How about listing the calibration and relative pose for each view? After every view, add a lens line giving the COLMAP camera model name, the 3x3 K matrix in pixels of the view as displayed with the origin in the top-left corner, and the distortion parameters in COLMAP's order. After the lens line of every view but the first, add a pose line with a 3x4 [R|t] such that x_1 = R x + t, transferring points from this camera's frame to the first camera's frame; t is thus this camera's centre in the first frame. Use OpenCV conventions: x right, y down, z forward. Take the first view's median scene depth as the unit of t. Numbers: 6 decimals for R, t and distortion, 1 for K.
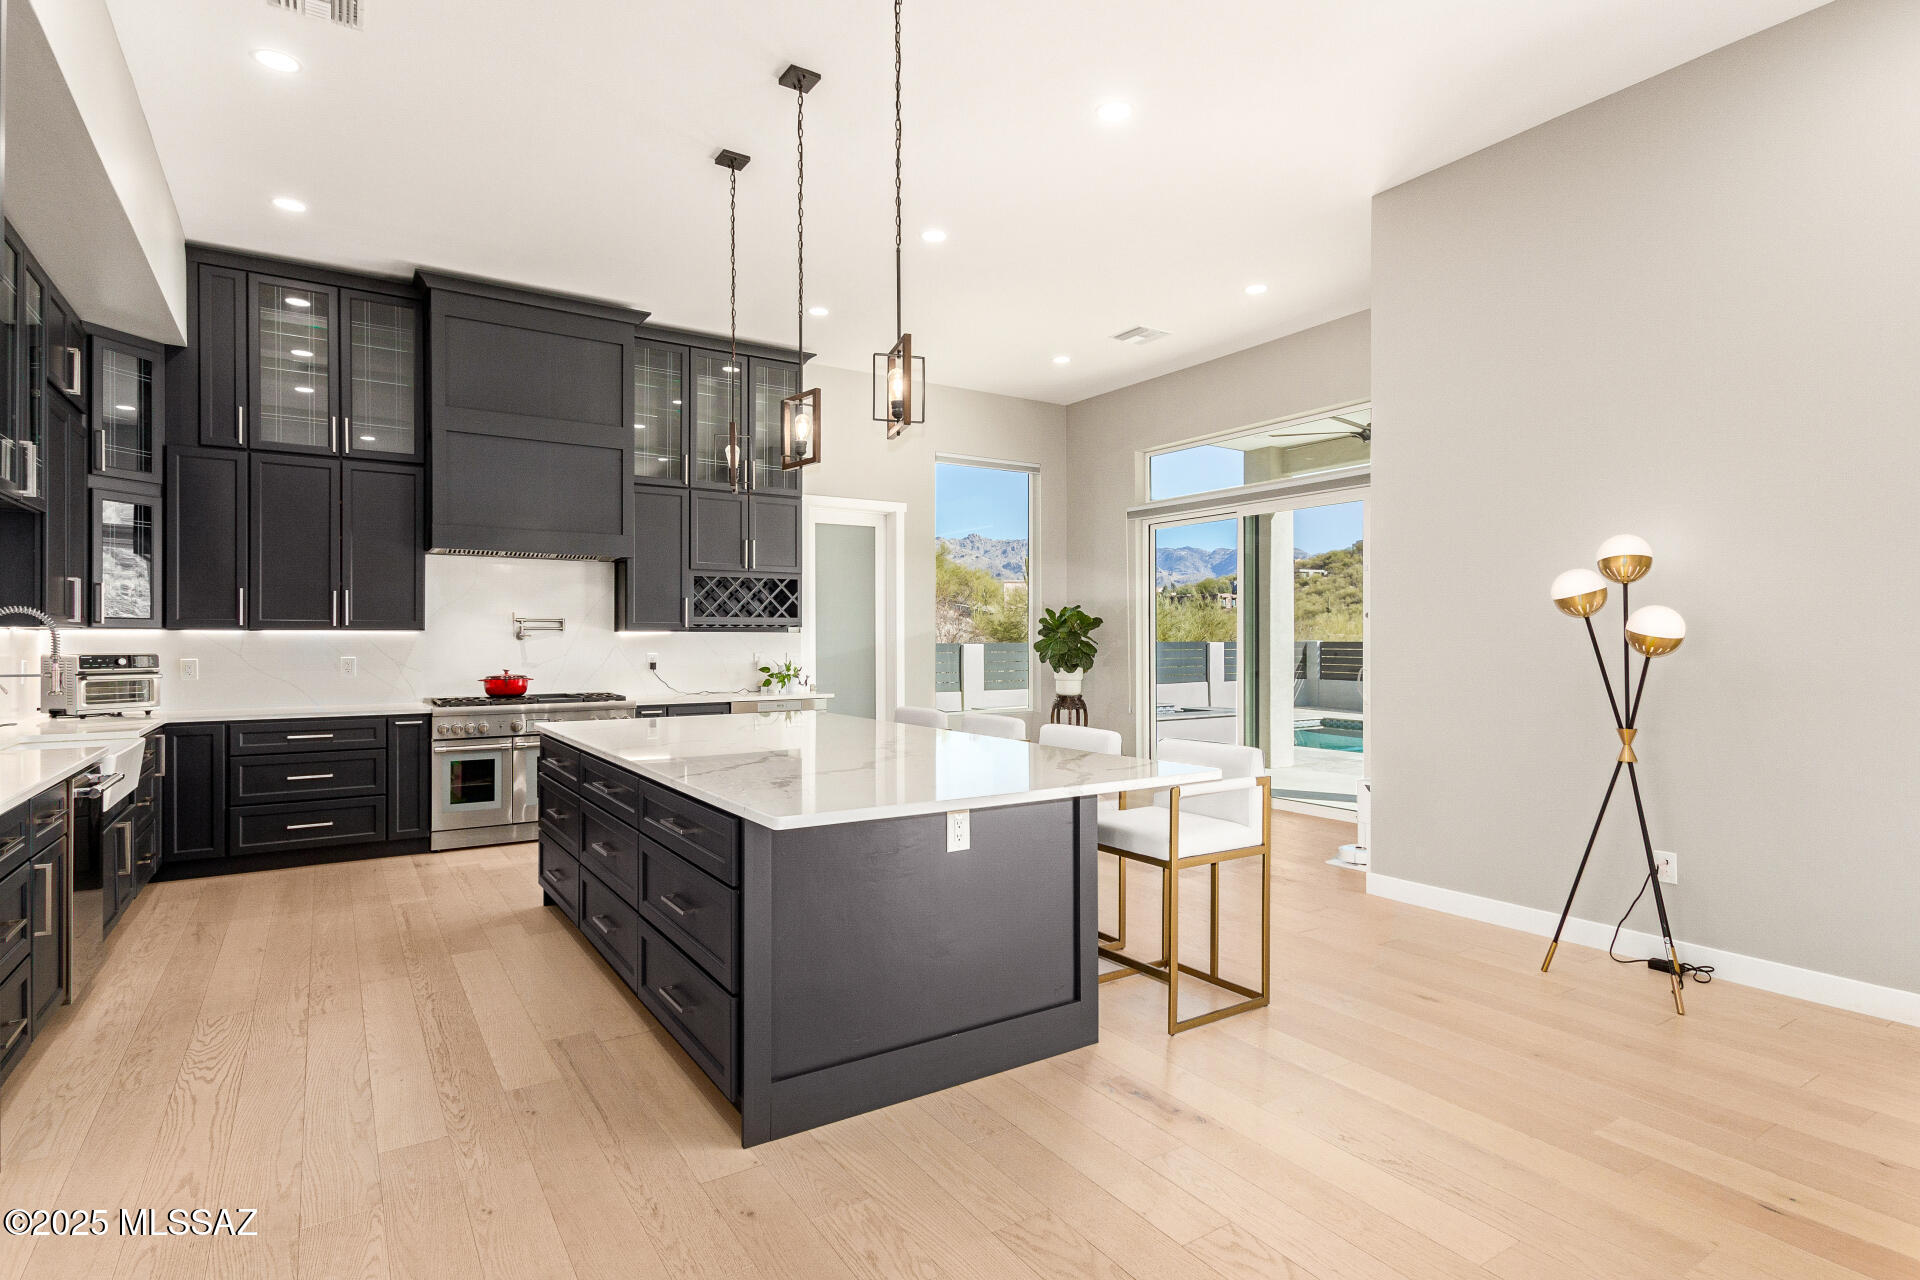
lens RADIAL K [[980.9, 0, 952.8], [0, 980.9, 644.5], [0, 0, 1]] dist [0.015212, 0.002721]
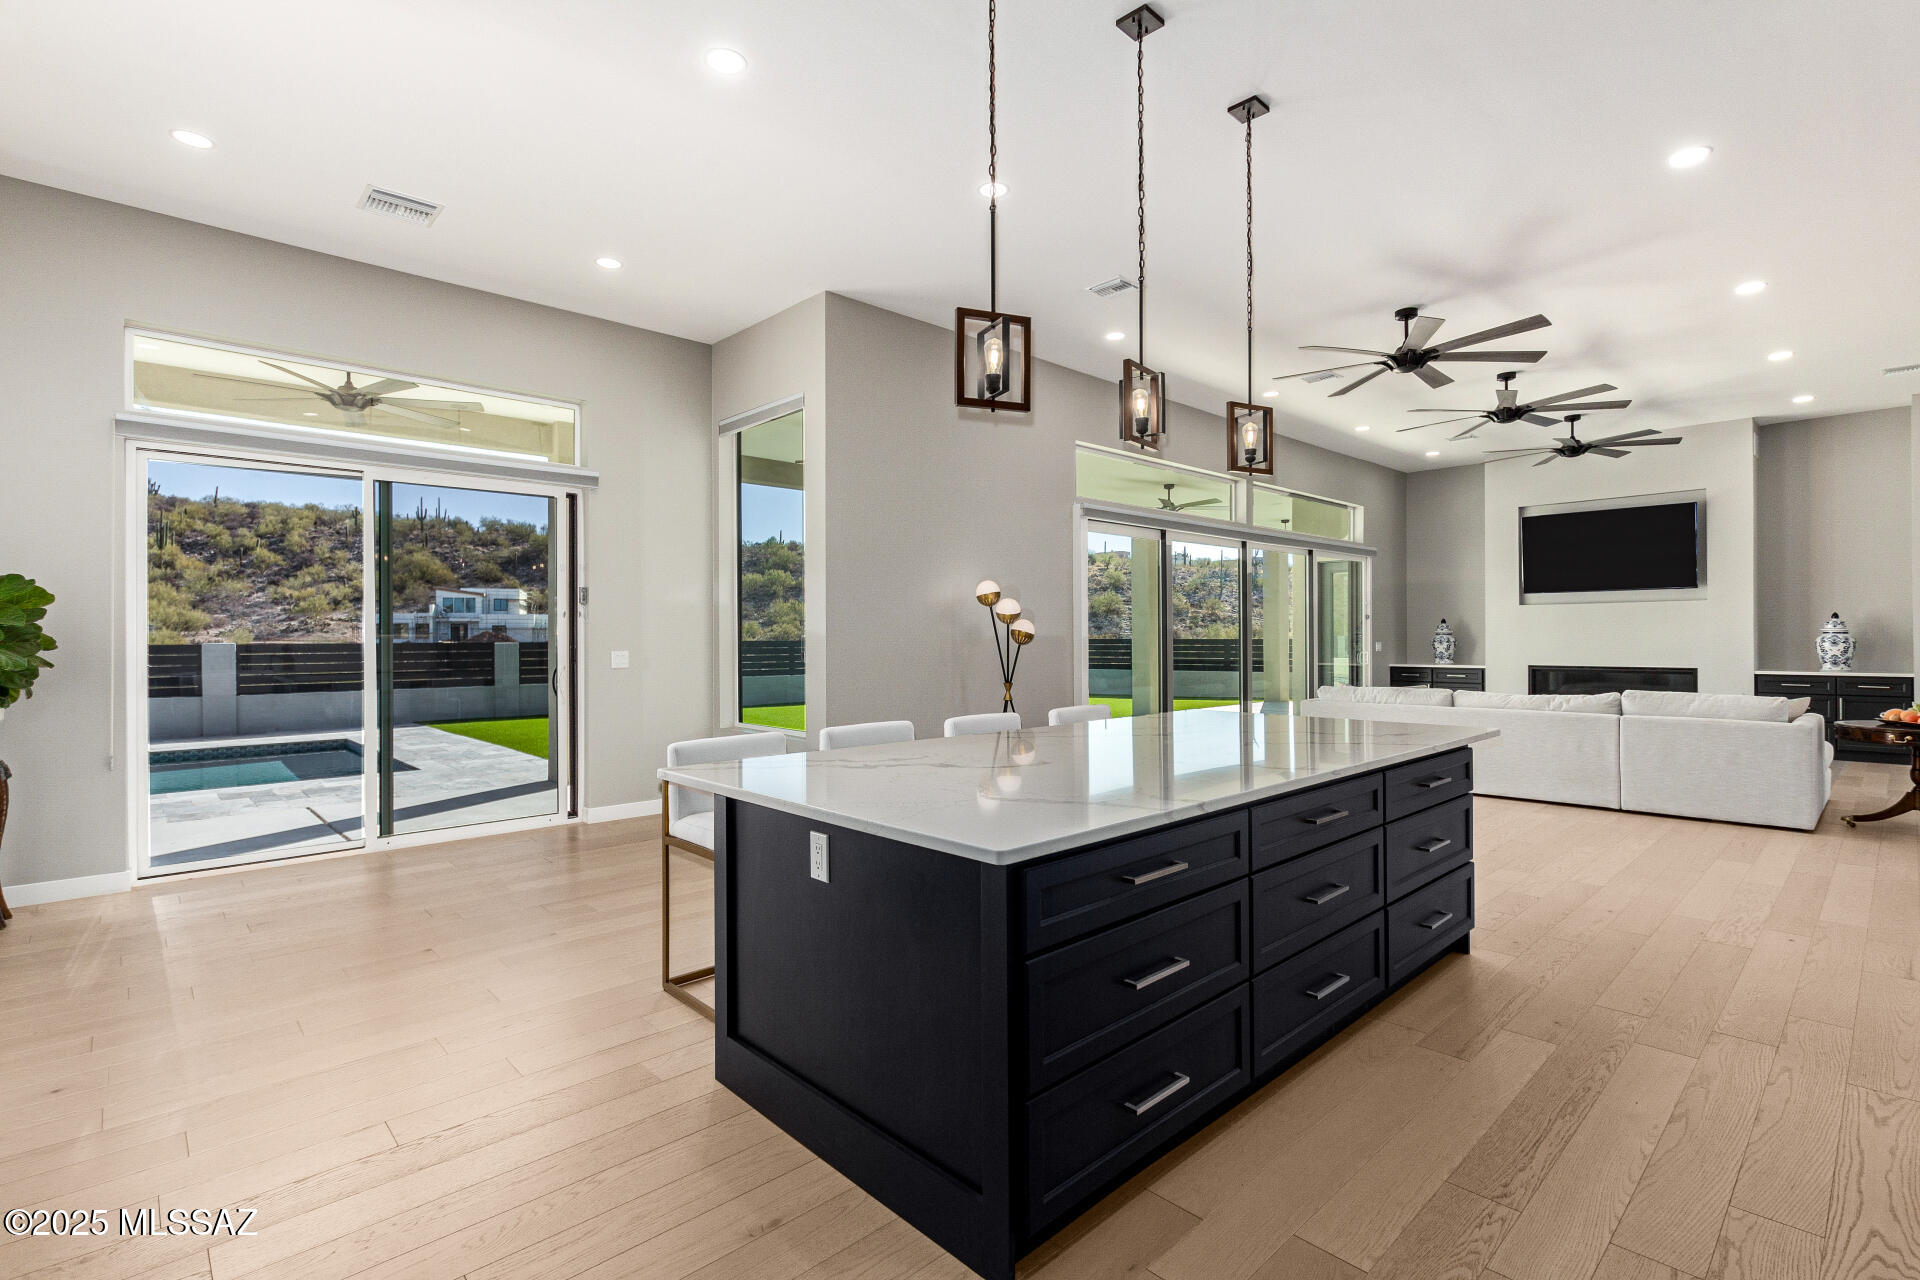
lens RADIAL K [[891.5, 0, 963.8], [0, 891.5, 652.2], [0, 0, 1]] dist [0.013709, -0.005000]
pose [[-0.190197, -0.015175, 0.981629, -0.588825], [0.011016, 0.999785, 0.017590, -0.004126], [-0.981684, 0.014159, -0.189989, 0.829089]]
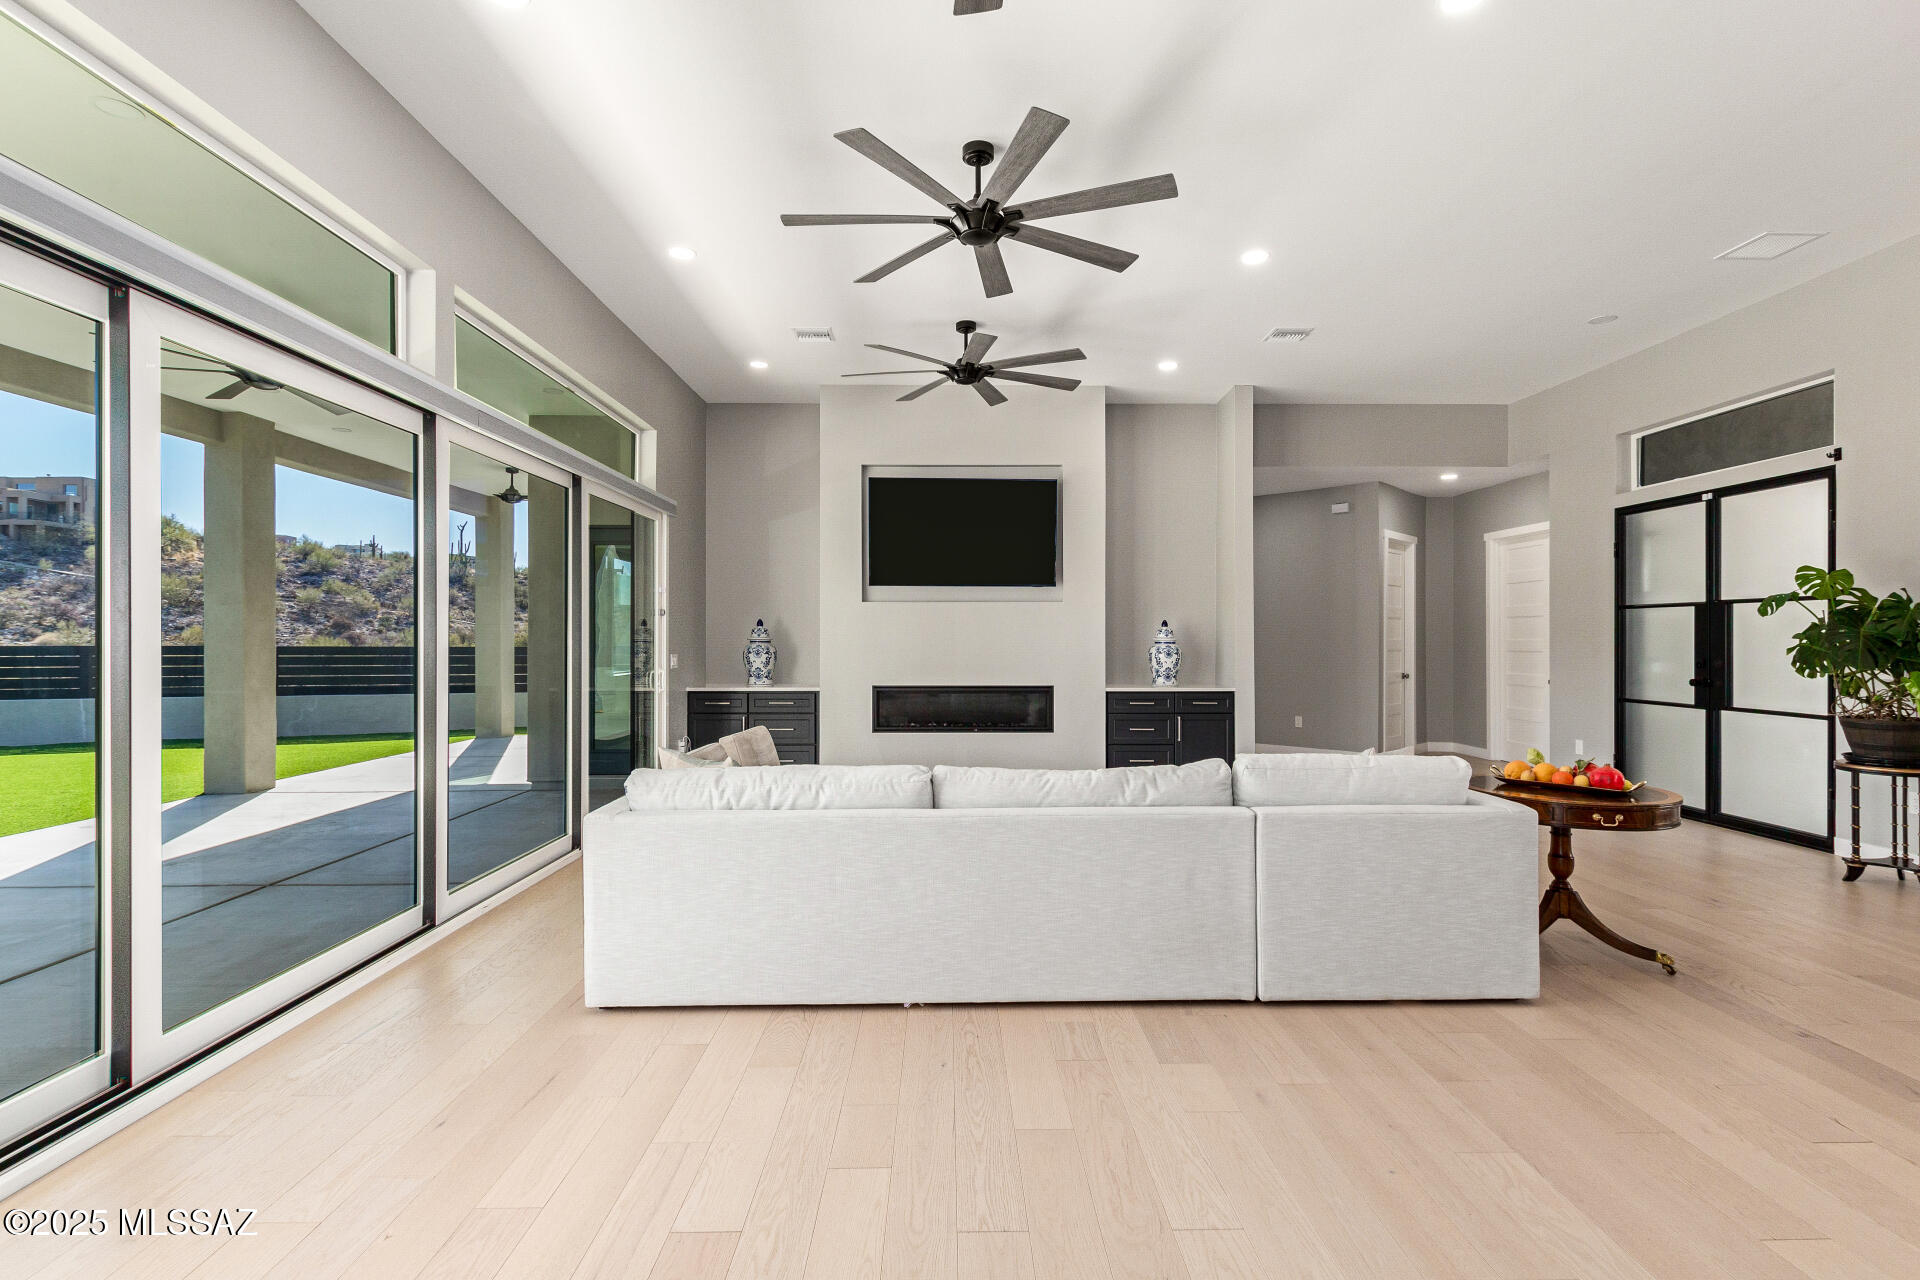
lens RADIAL K [[891.5, 0, 957.1], [0, 891.5, 638.6], [0, 0, 1]] dist [0.013709, -0.005000]
pose [[-0.846744, 0.002221, 0.531996, 0.156004], [0.003573, 0.999992, 0.001512, -0.003320], [-0.531989, 0.003181, -0.846745, 0.409127]]
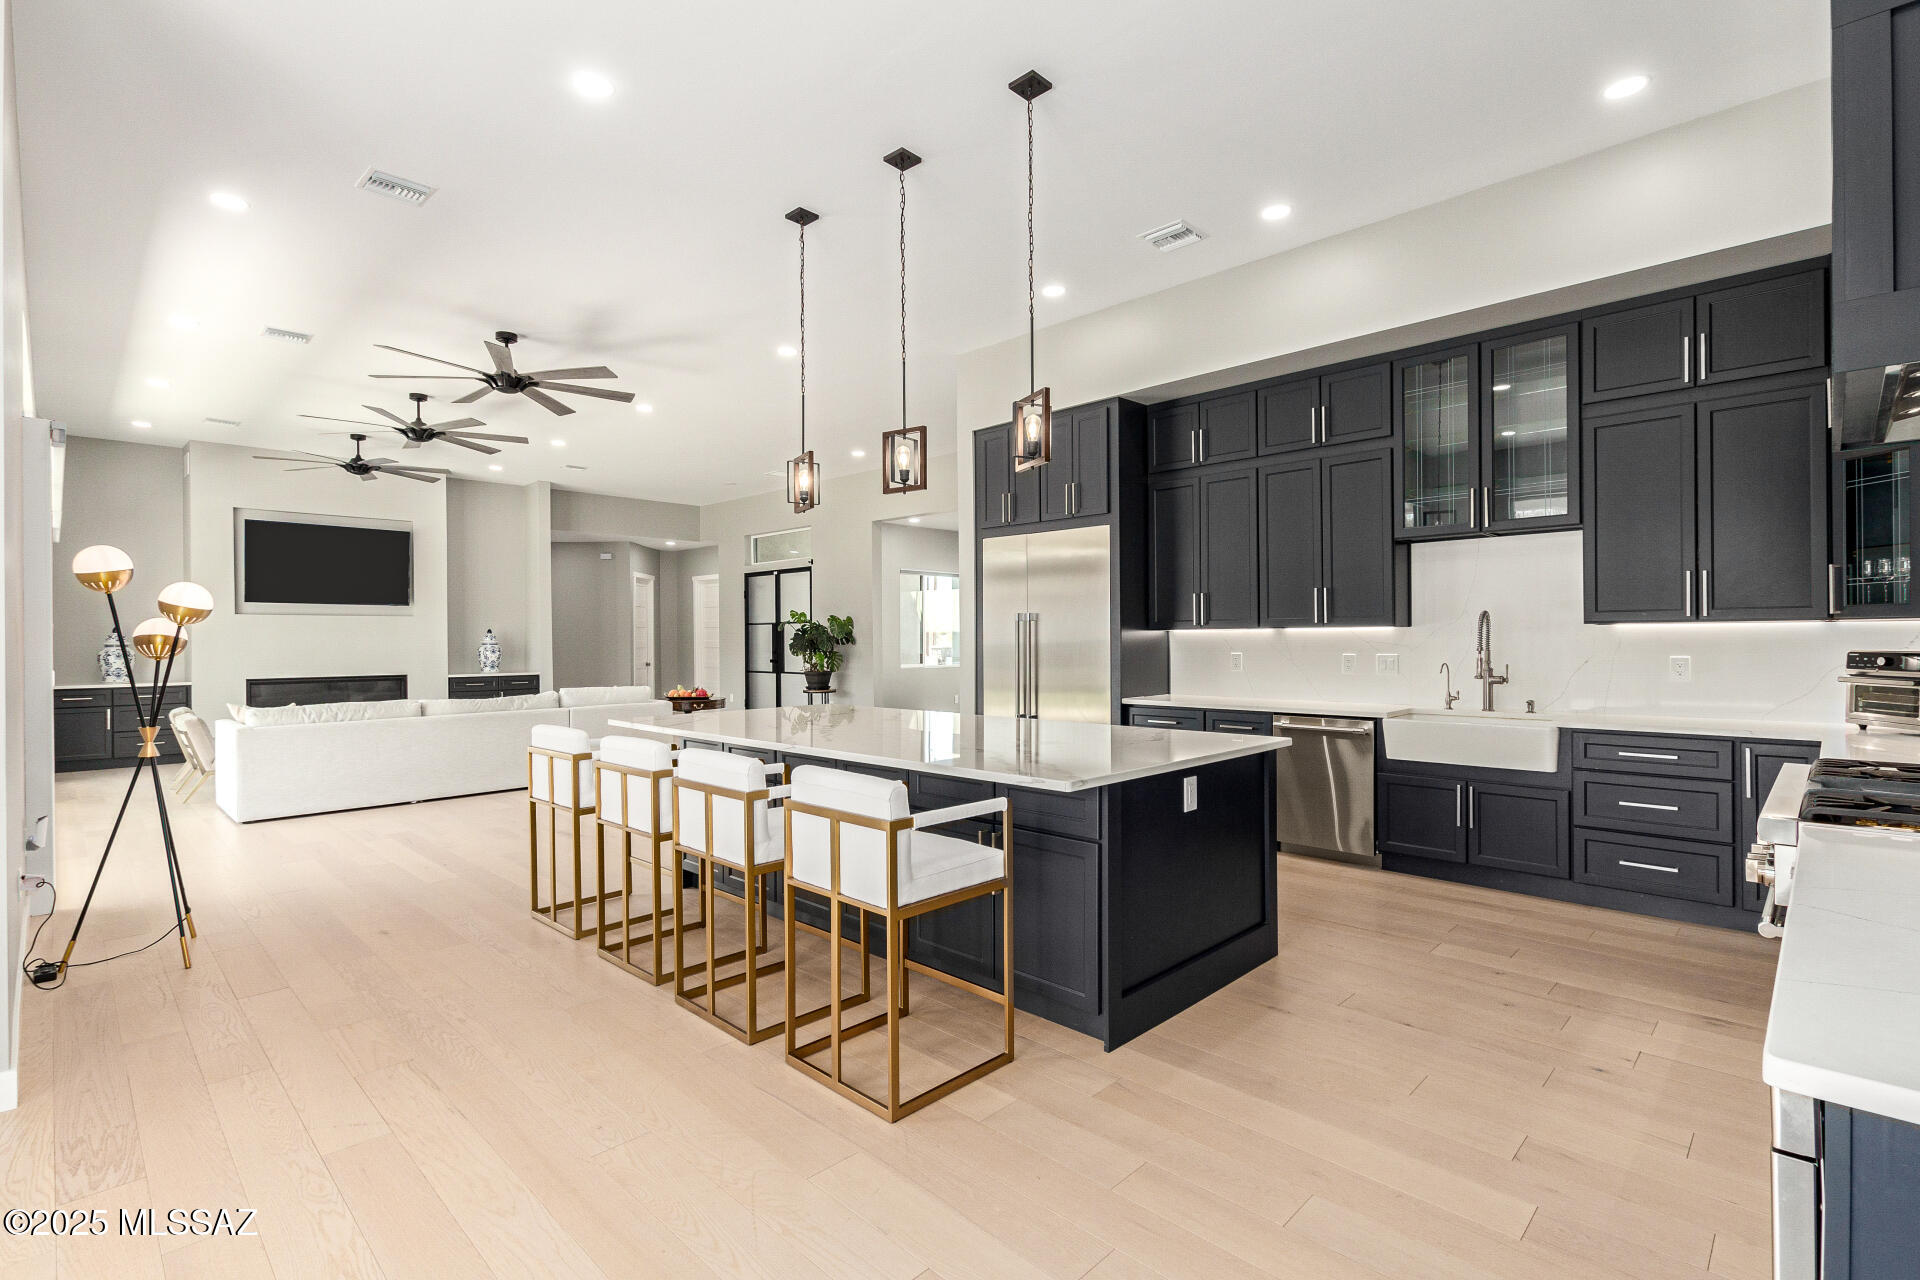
lens RADIAL K [[891.5, 0, 958.3], [0, 891.5, 645.3], [0, 0, 1]] dist [0.013709, -0.005000]
pose [[-0.977451, 0.009036, -0.210970, 0.002184], [0.006883, 0.999917, 0.010934, -0.006390], [0.211051, 0.009235, -0.977431, 1.279639]]
